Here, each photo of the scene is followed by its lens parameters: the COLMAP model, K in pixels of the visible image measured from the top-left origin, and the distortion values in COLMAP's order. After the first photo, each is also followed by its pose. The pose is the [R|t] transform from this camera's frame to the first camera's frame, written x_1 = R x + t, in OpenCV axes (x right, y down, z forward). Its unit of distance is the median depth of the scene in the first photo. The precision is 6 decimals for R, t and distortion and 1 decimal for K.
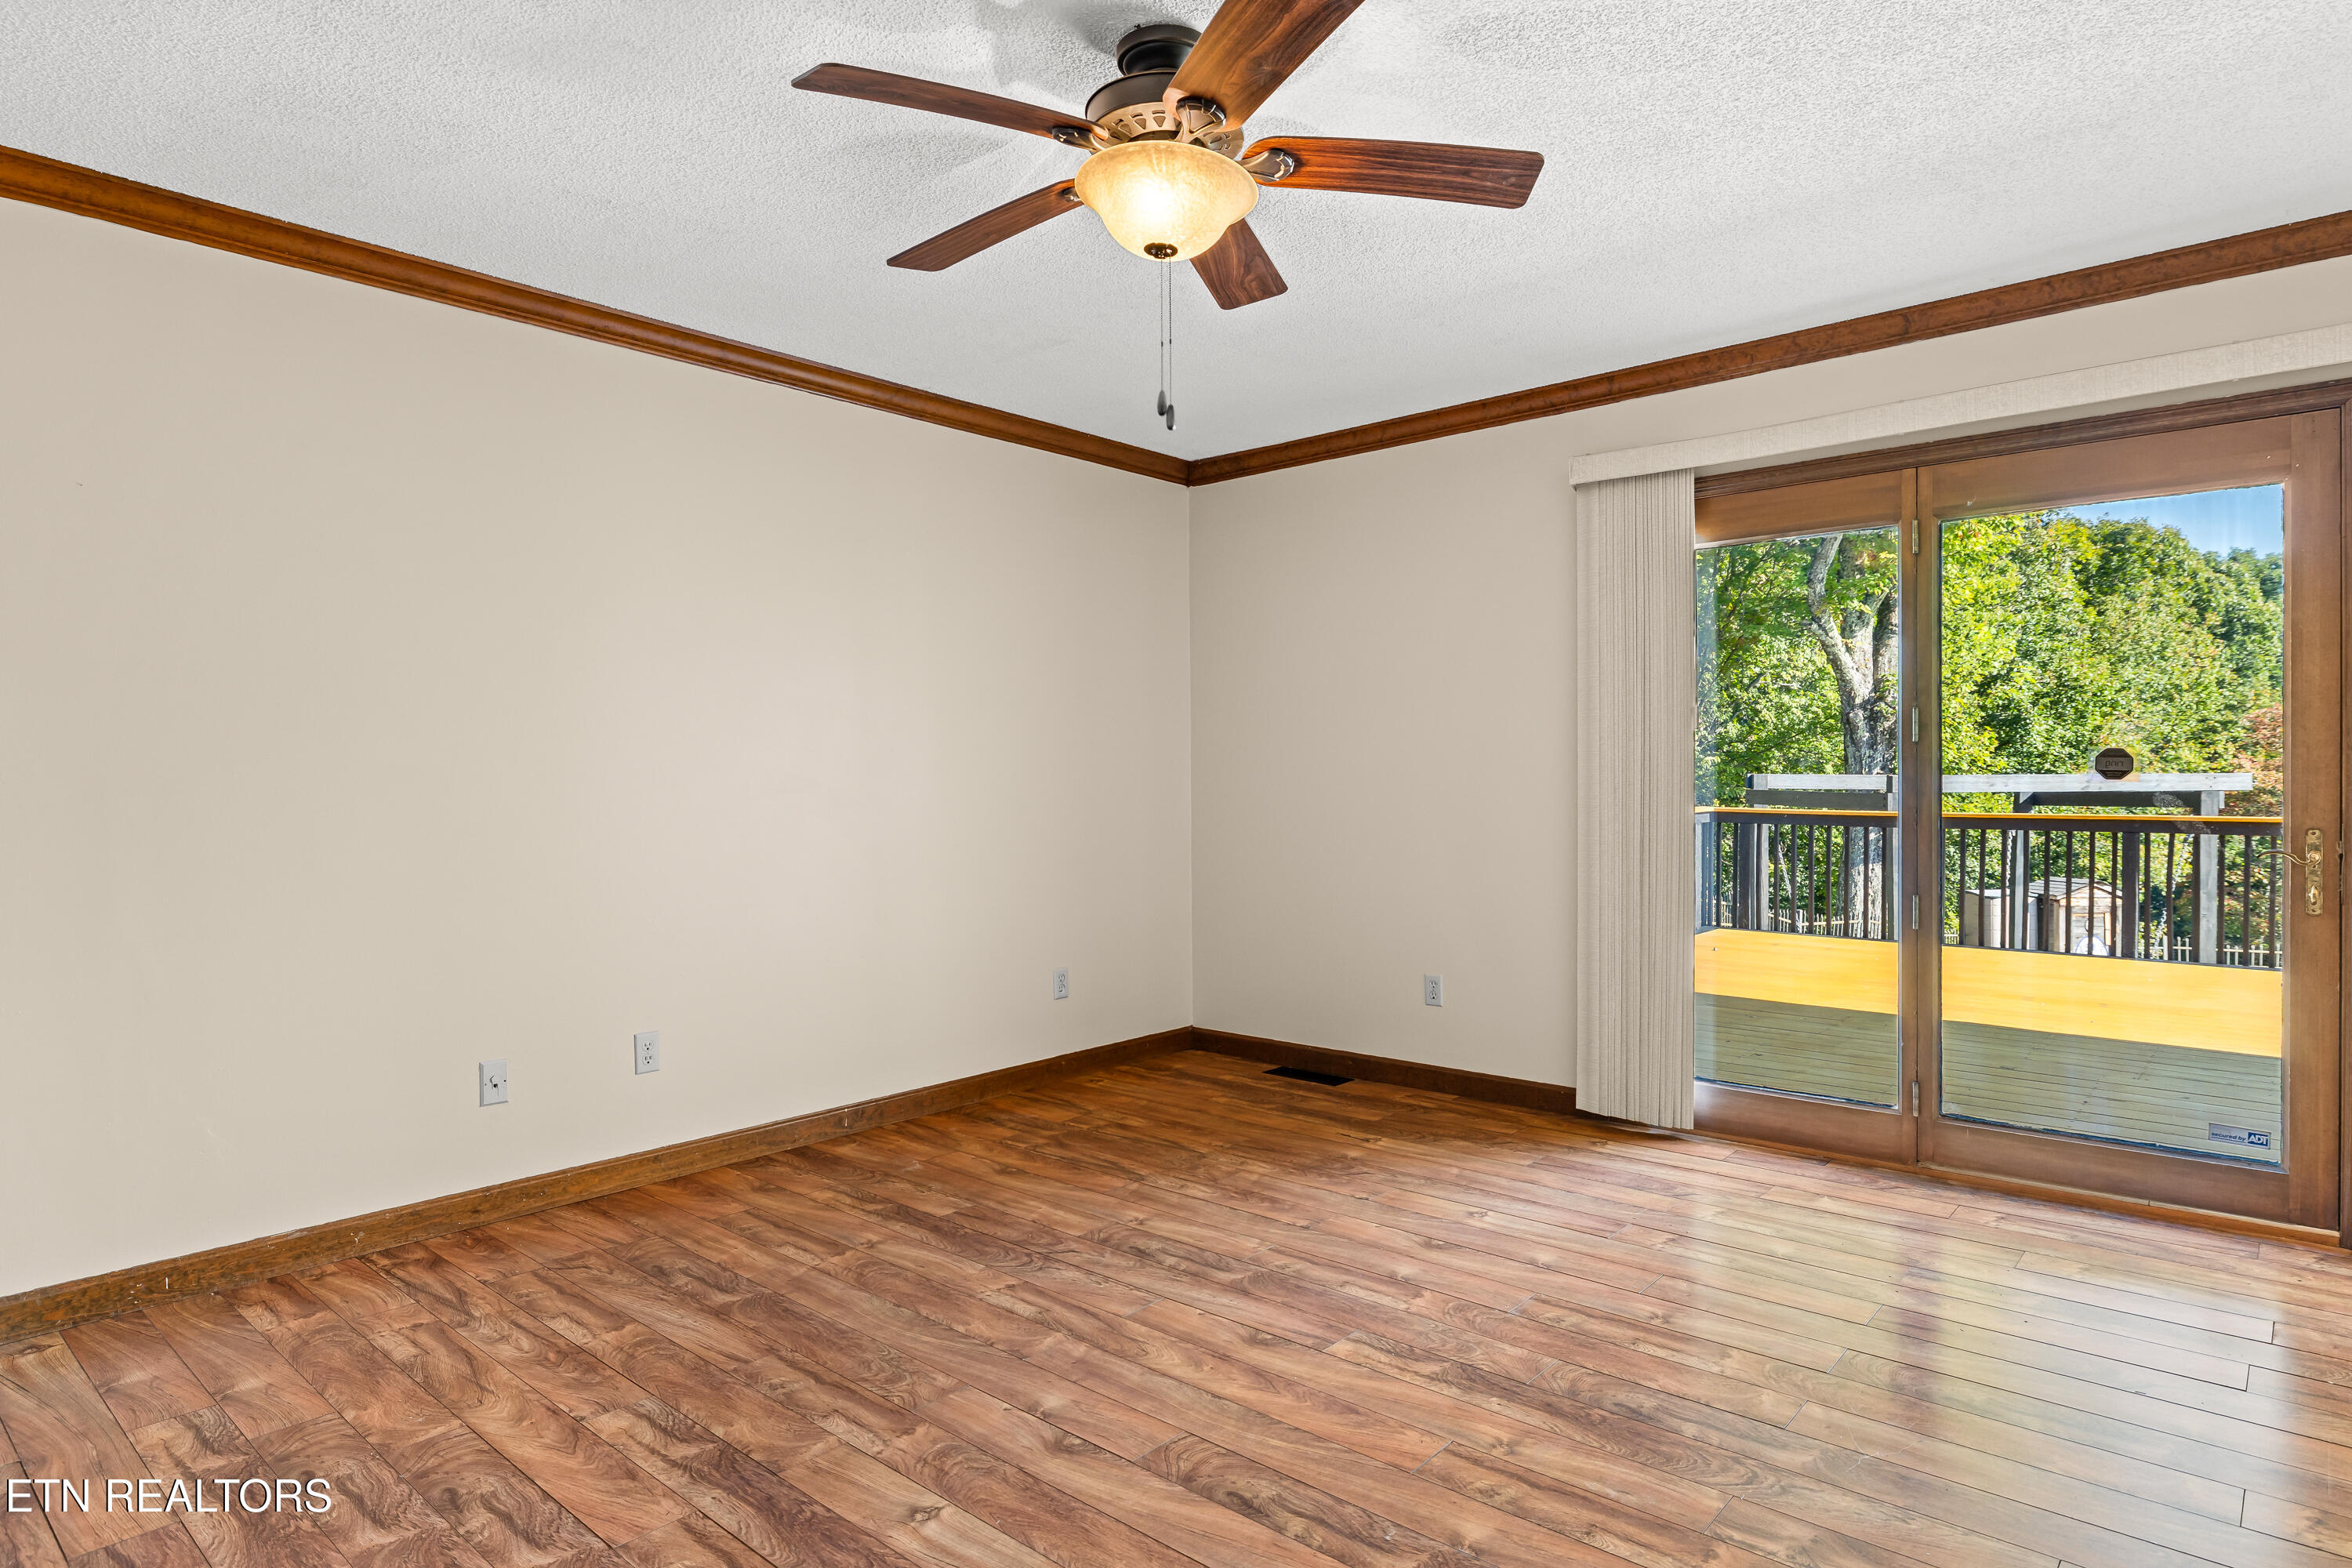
lens RADIAL K [[1282.3, 0, 1184.2], [0, 1282.3, 788.6], [0, 0, 1]] dist [0.005701, -0.001343]
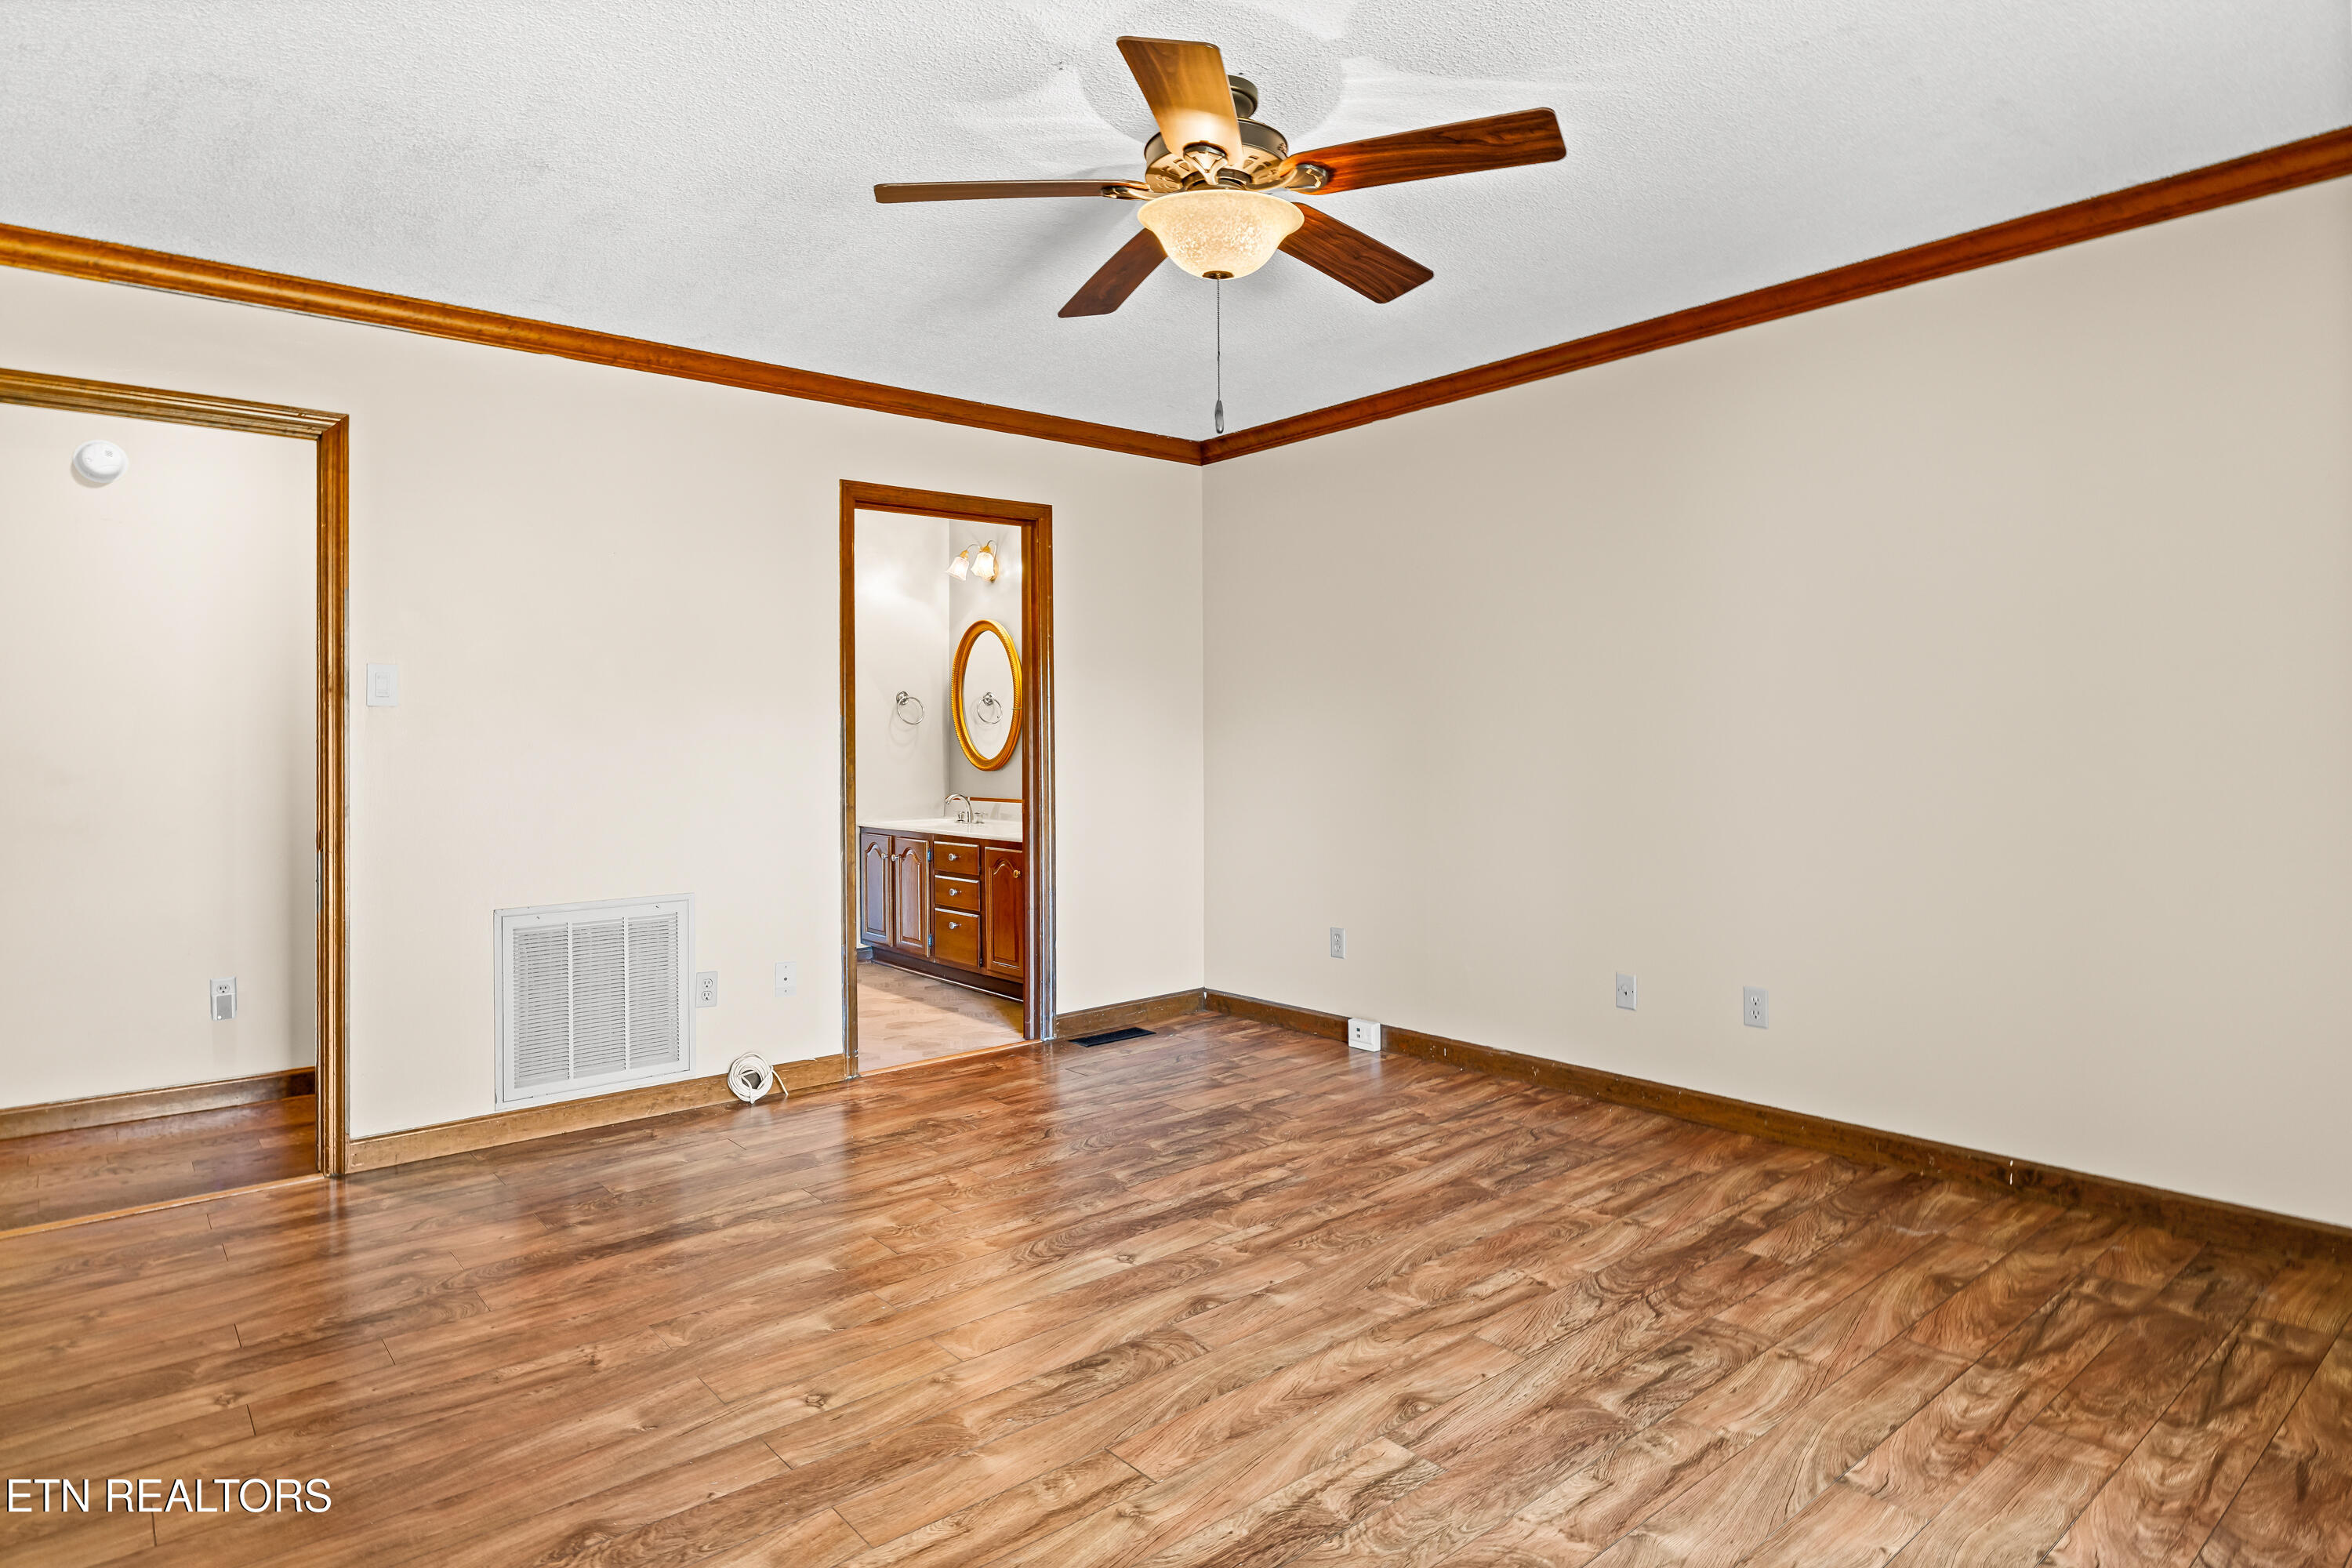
lens RADIAL K [[1313.9, 0, 1182.4], [0, 1313.9, 773.3], [0, 0, 1]] dist [0.006083, 0.000941]
pose [[-0.147962, 0.029736, -0.988546, 0.864003], [0.002080, 0.999555, 0.029756, -0.016408], [0.988991, 0.002347, -0.147958, 0.897892]]
